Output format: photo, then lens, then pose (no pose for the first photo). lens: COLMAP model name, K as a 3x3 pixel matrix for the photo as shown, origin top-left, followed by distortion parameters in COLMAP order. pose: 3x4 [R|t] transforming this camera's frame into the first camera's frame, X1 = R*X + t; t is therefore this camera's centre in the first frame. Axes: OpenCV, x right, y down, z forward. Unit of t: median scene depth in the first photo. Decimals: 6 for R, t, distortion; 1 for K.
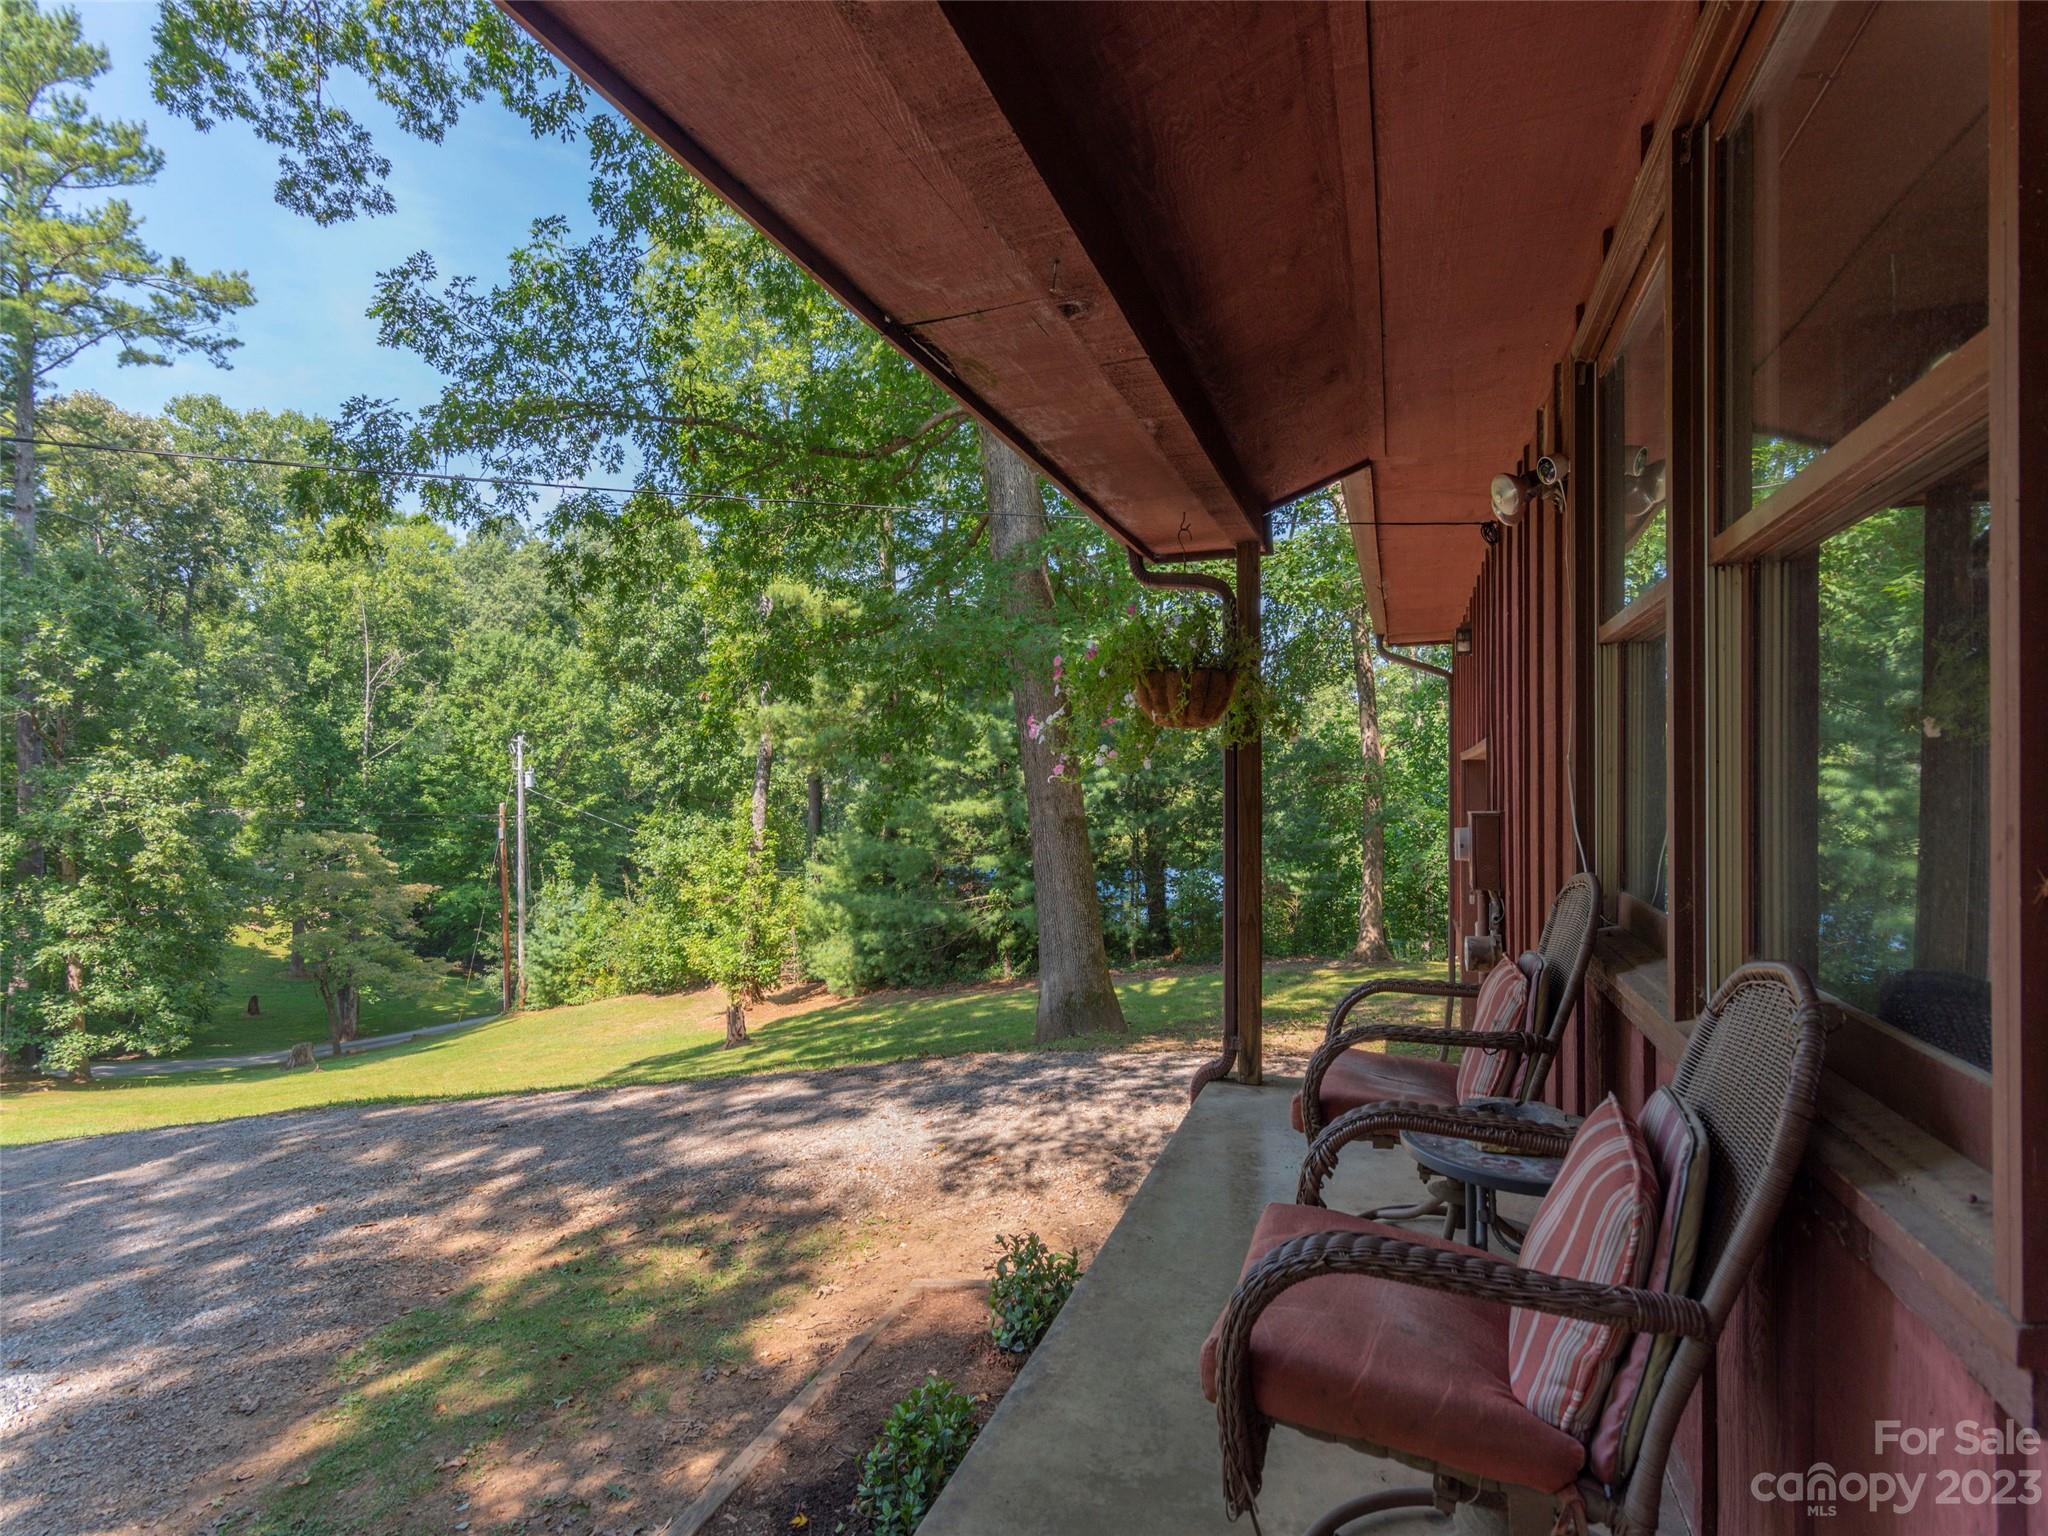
lens RADIAL K [[993.1, 0, 1022.1], [0, 993.1, 783.1], [0, 0, 1]] dist [-0.000514, 0.002473]
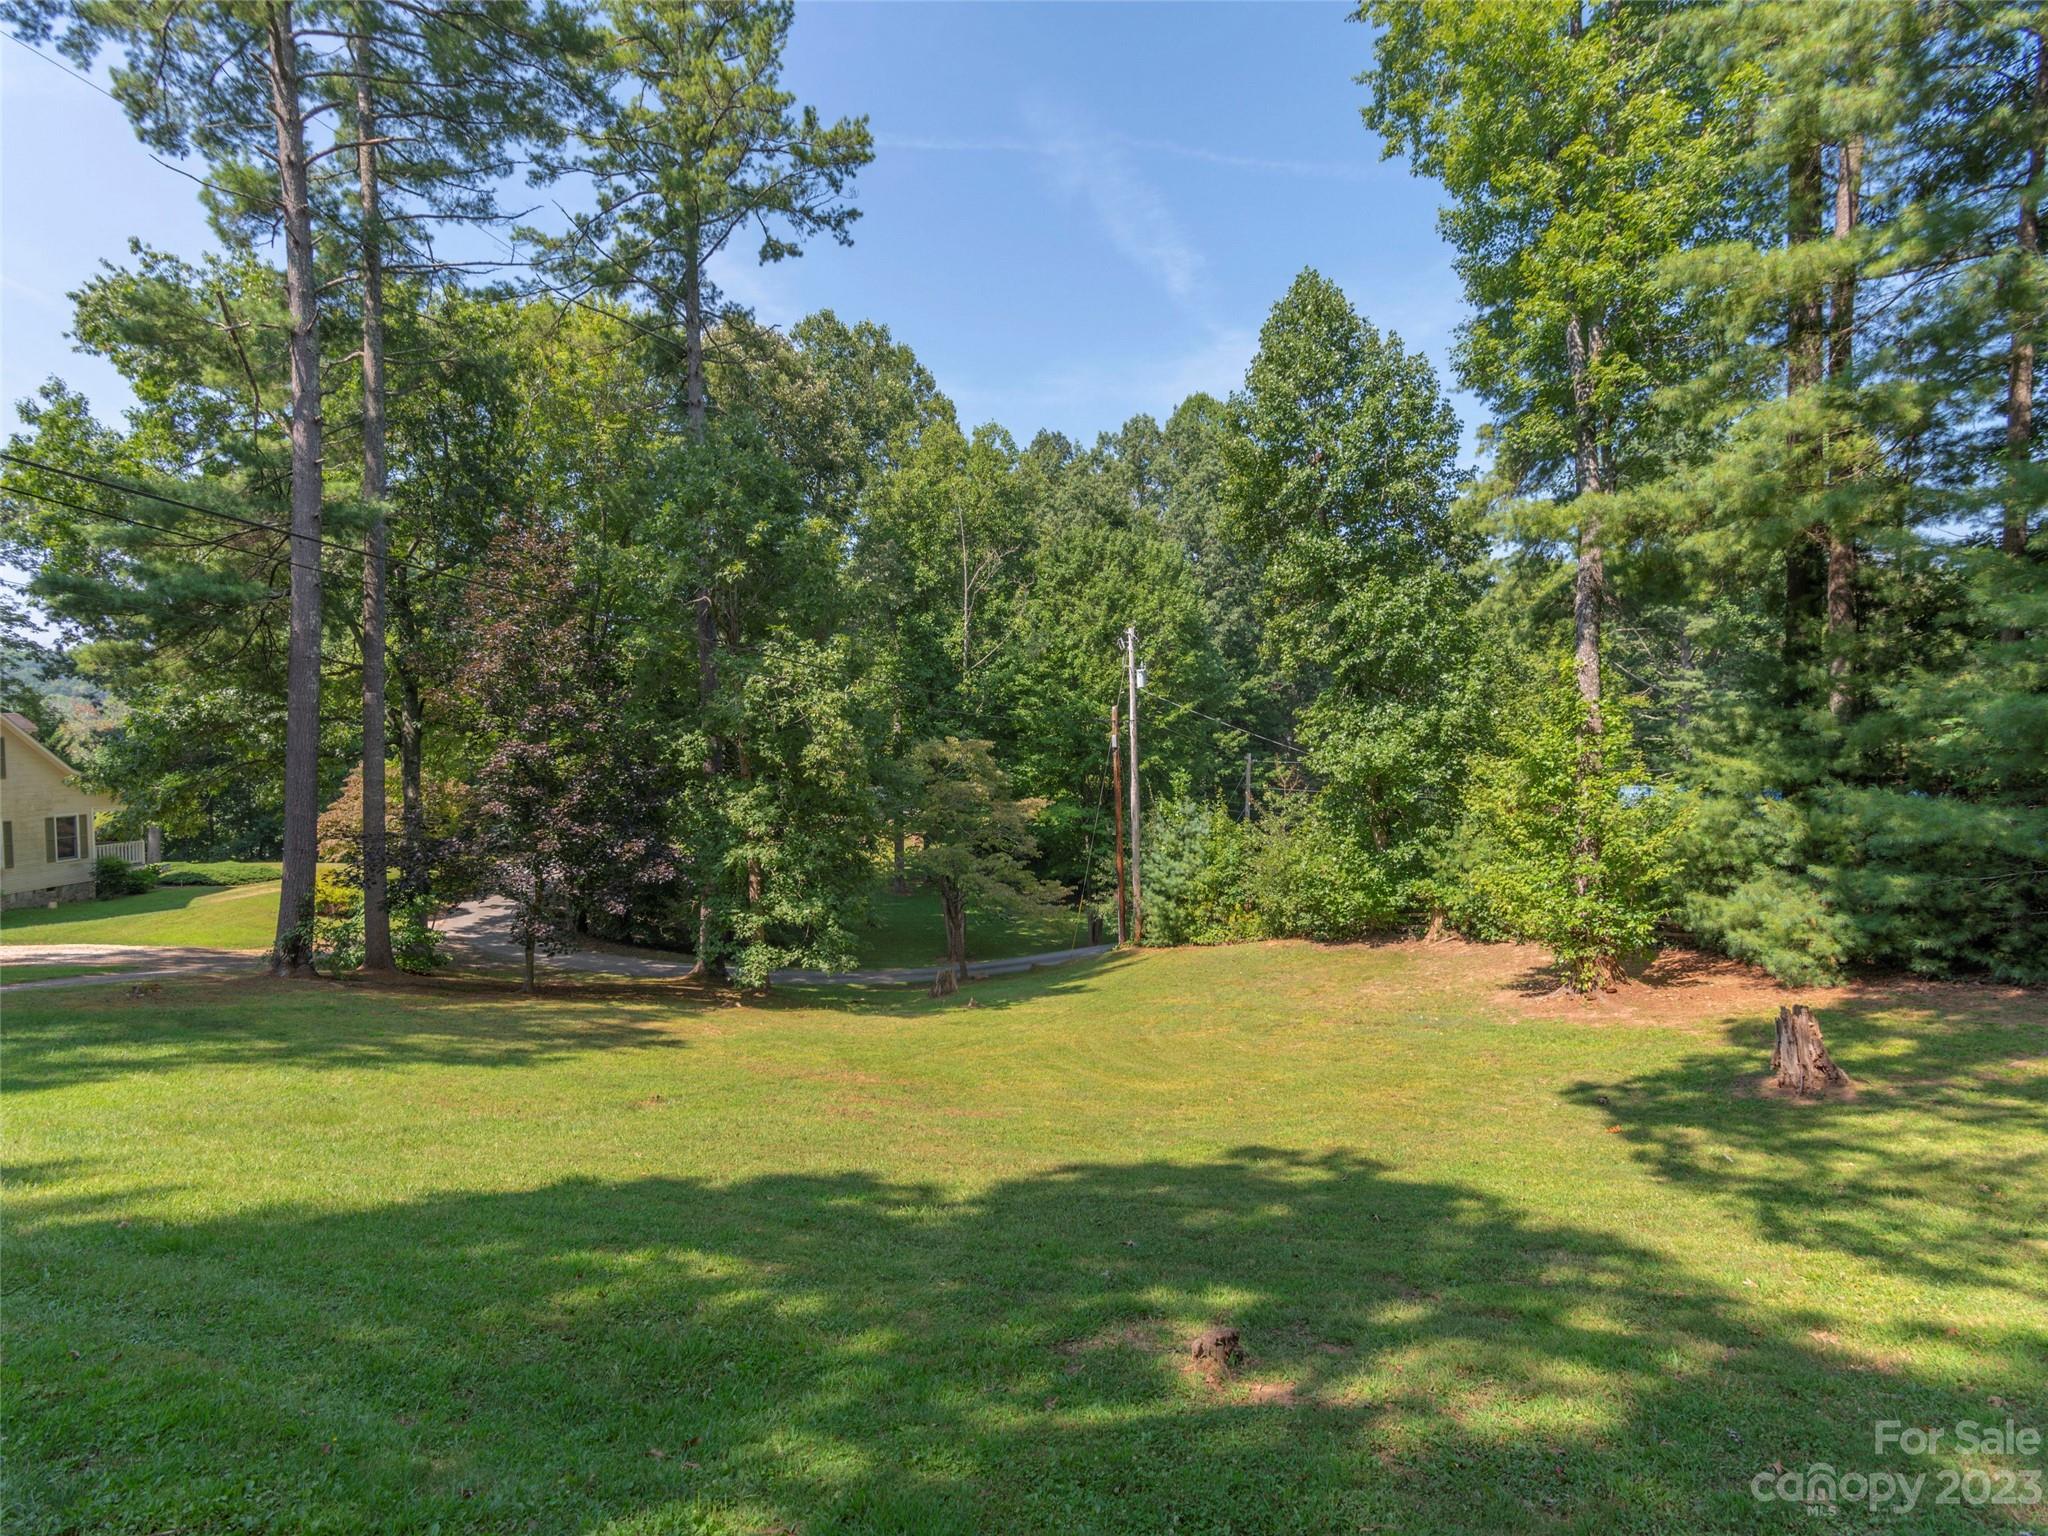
lens RADIAL K [[993.1, 0, 1027.6], [0, 993.1, 762.5], [0, 0, 1]] dist [-0.000514, 0.002473]
pose [[0.894497, -0.005611, -0.447039, -0.239849], [0.023662, 0.999114, 0.034805, 0.043430], [0.446447, -0.041711, 0.893837, 0.224921]]
